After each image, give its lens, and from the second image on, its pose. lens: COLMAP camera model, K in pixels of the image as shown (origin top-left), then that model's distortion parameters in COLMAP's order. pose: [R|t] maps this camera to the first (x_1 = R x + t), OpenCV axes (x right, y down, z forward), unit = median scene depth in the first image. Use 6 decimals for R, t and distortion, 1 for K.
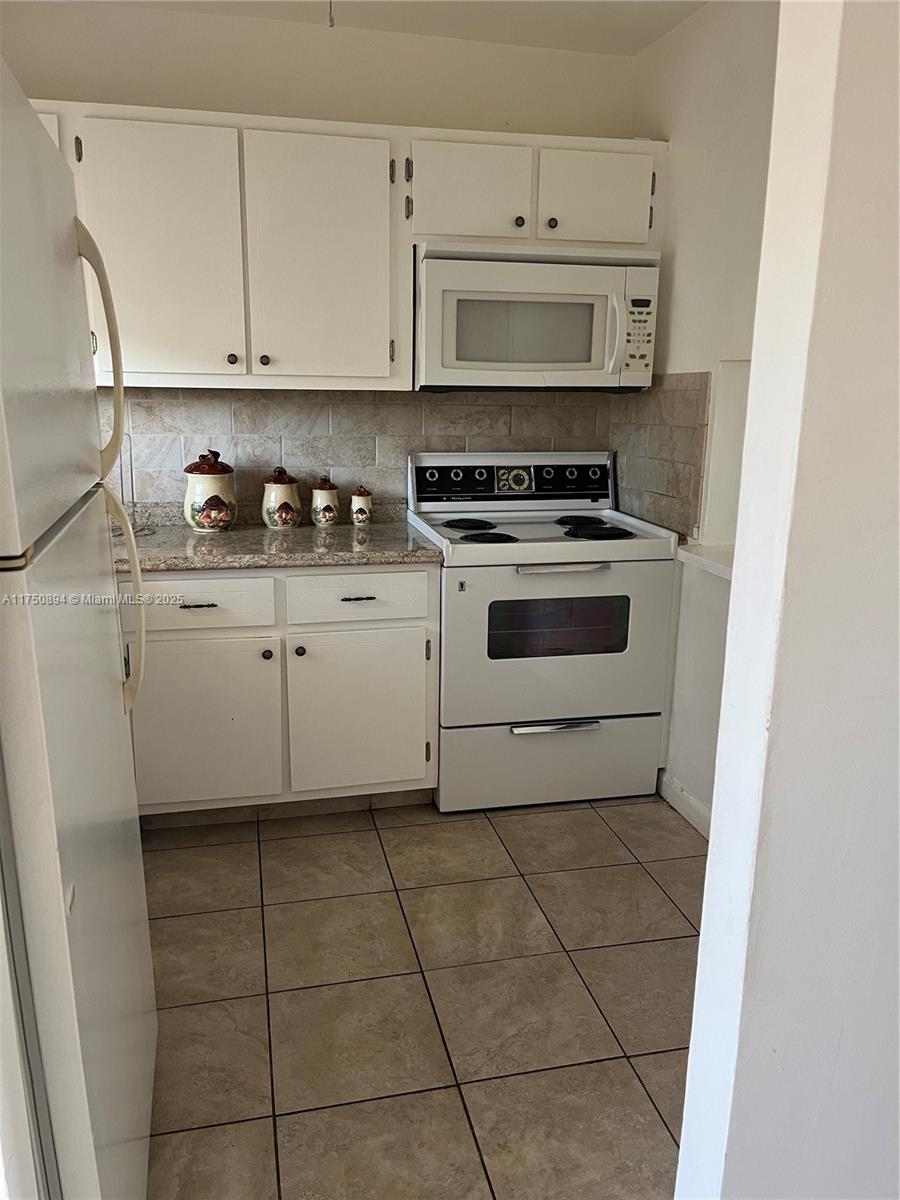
lens RADIAL K [[913.1, 0, 450.6], [0, 913.1, 606.6], [0, 0, 1]] dist [0.066233, -0.092807]
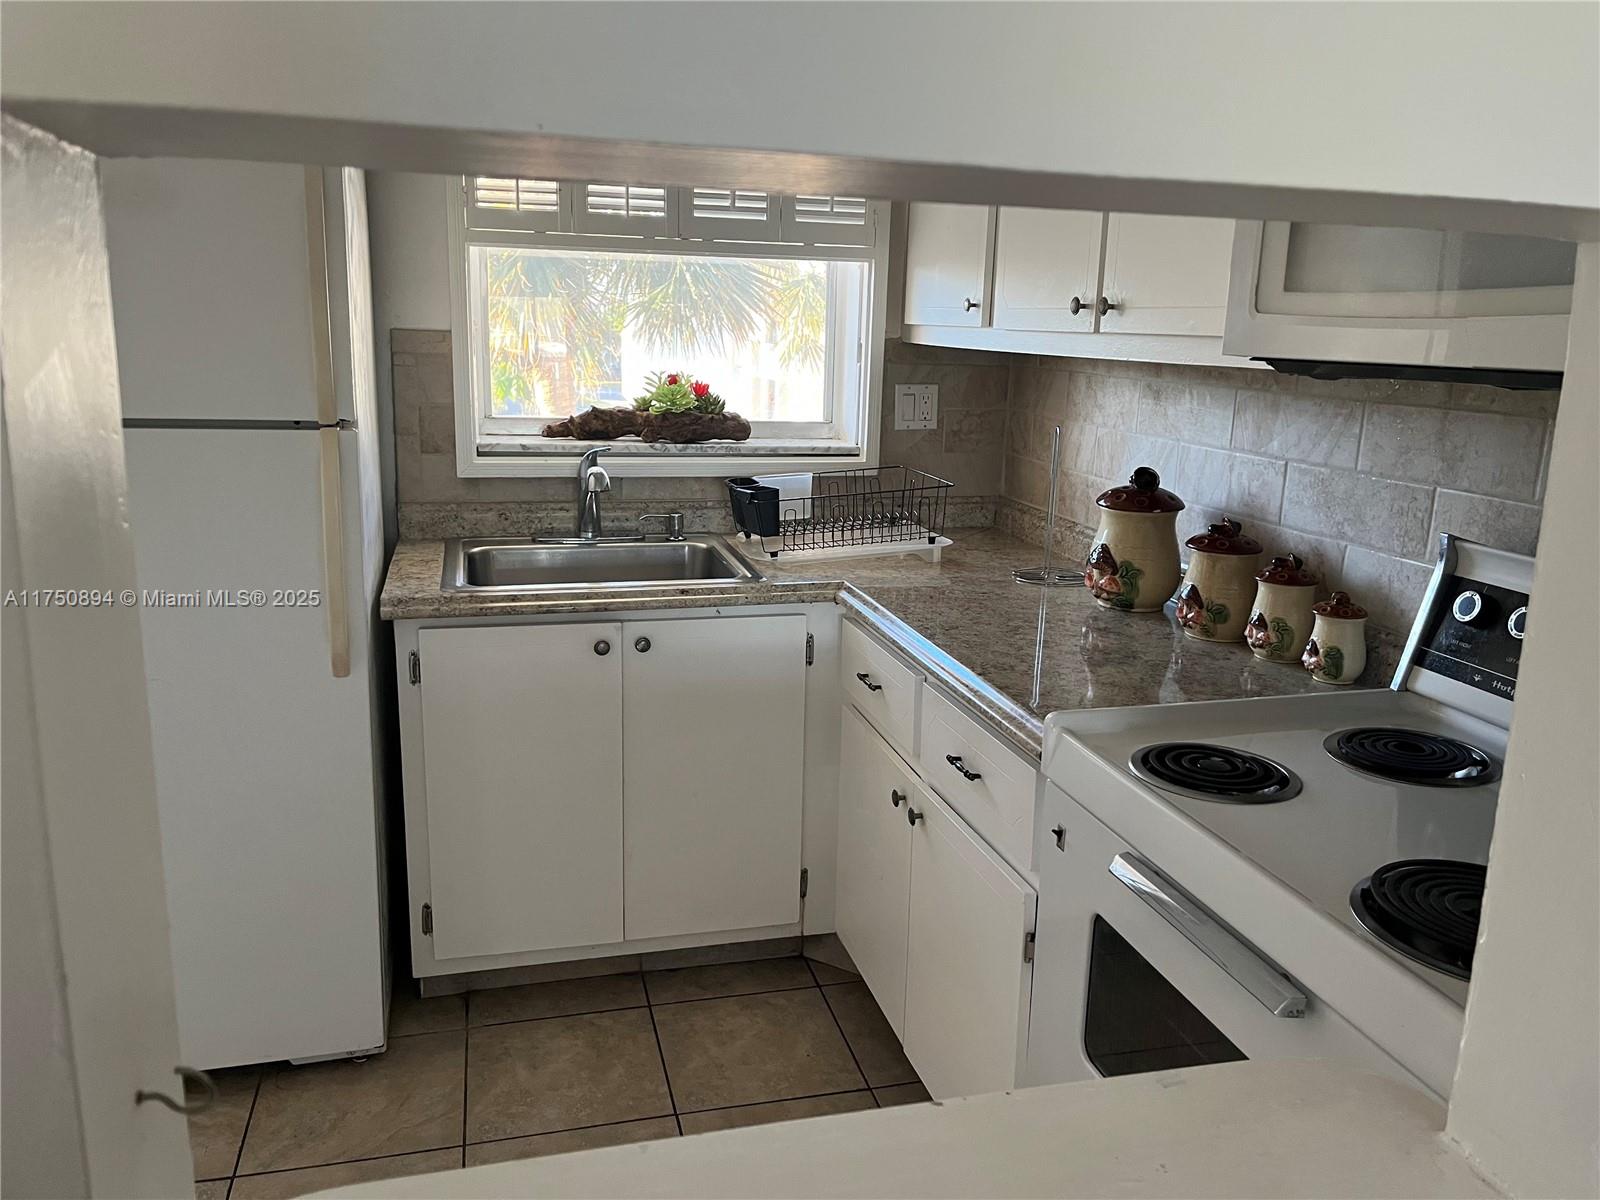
lens RADIAL K [[1217.5, 0, 798.4], [0, 1217.5, 594.2], [0, 0, 1]] dist [0.066233, -0.092807]
pose [[0.021895, 0.202341, -0.979070, 0.484891], [-0.269568, 0.944230, 0.189113, -0.181836], [0.962732, 0.259786, 0.075218, 0.756531]]
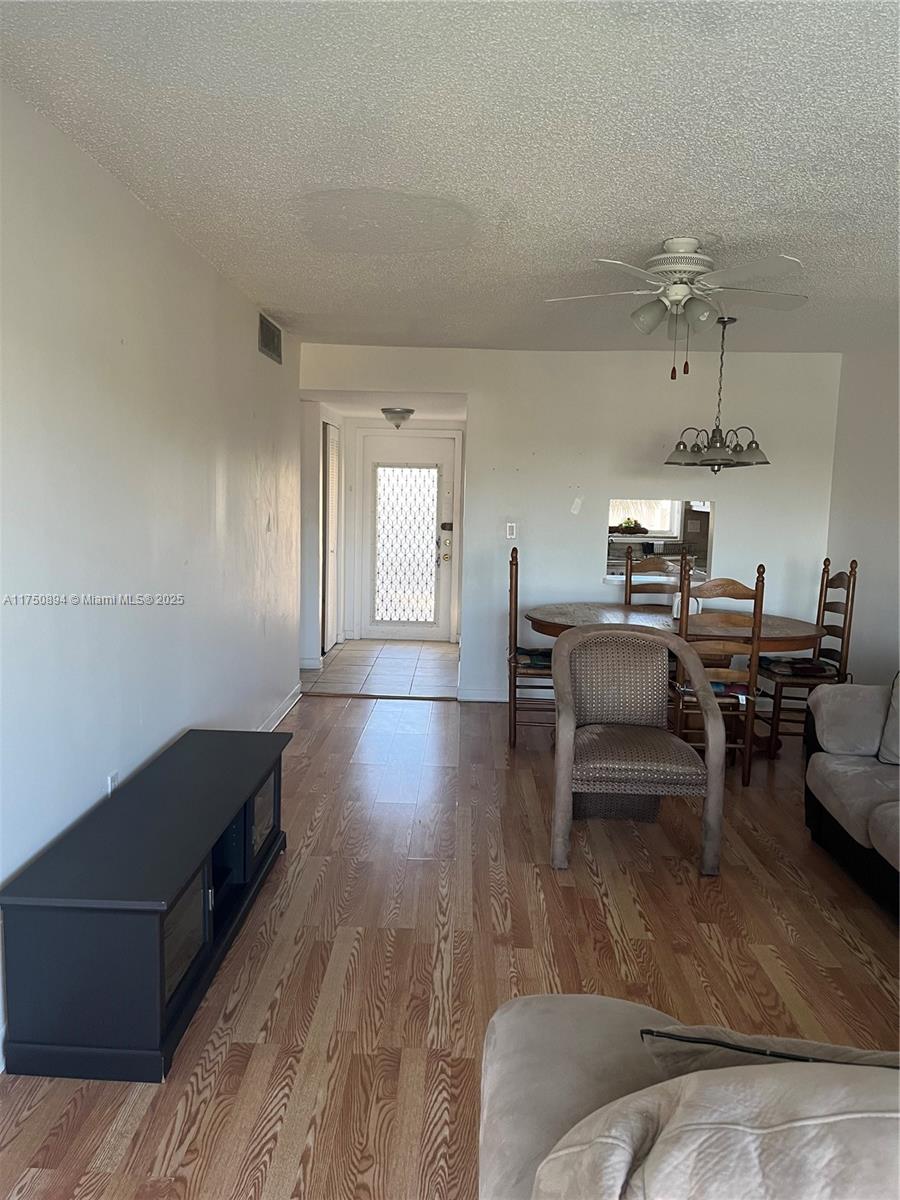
lens RADIAL K [[913.1, 0, 441.0], [0, 913.1, 592.3], [0, 0, 1]] dist [0.066233, -0.092807]
pose [[-0.249722, 0.086991, -0.964402, 2.496723], [-0.261022, 0.953042, 0.153555, -0.201798], [0.932473, 0.290076, -0.215288, 0.827698]]
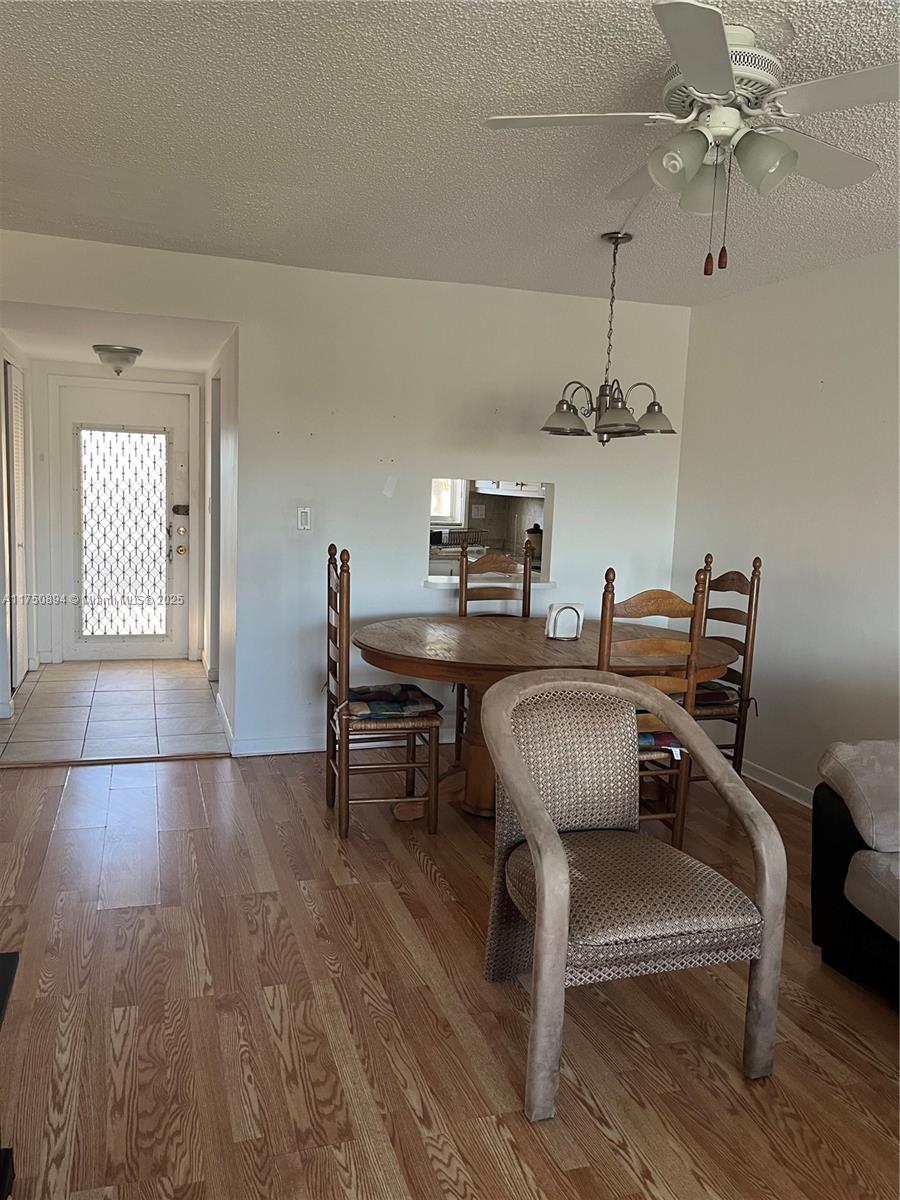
lens RADIAL K [[913.1, 0, 445.8], [0, 913.1, 591.5], [0, 0, 1]] dist [0.066233, -0.092807]
pose [[0.091146, 0.108845, -0.989871, 1.968449], [-0.277978, 0.957278, 0.079665, -0.127494], [0.956253, 0.267901, 0.117508, 0.563948]]
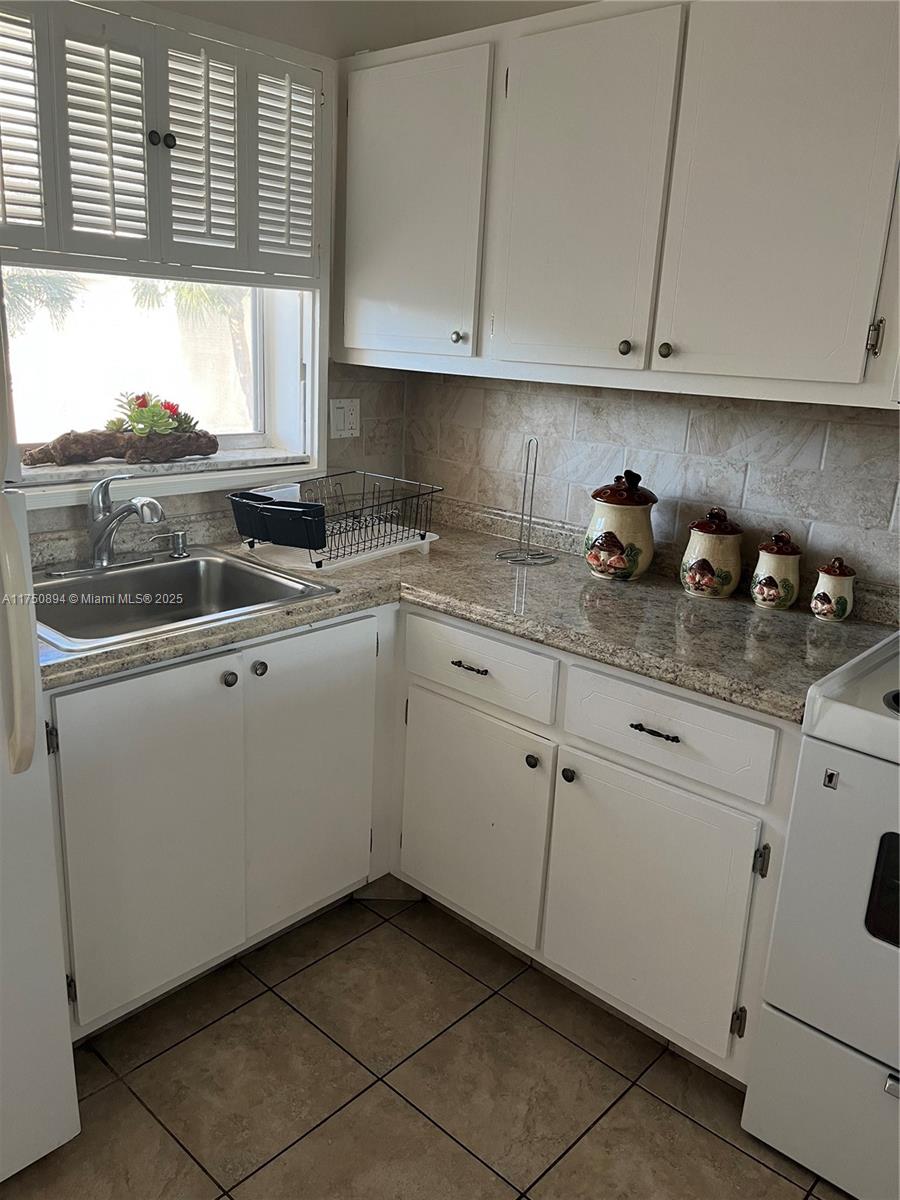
lens RADIAL K [[913.1, 0, 440.7], [0, 913.1, 601.5], [0, 0, 1]] dist [0.066233, -0.092807]
pose [[0.554949, 0.239984, -0.796517, 0.267321], [-0.237791, 0.963297, 0.124560, -0.124589], [0.797174, 0.120280, 0.591647, 0.452786]]
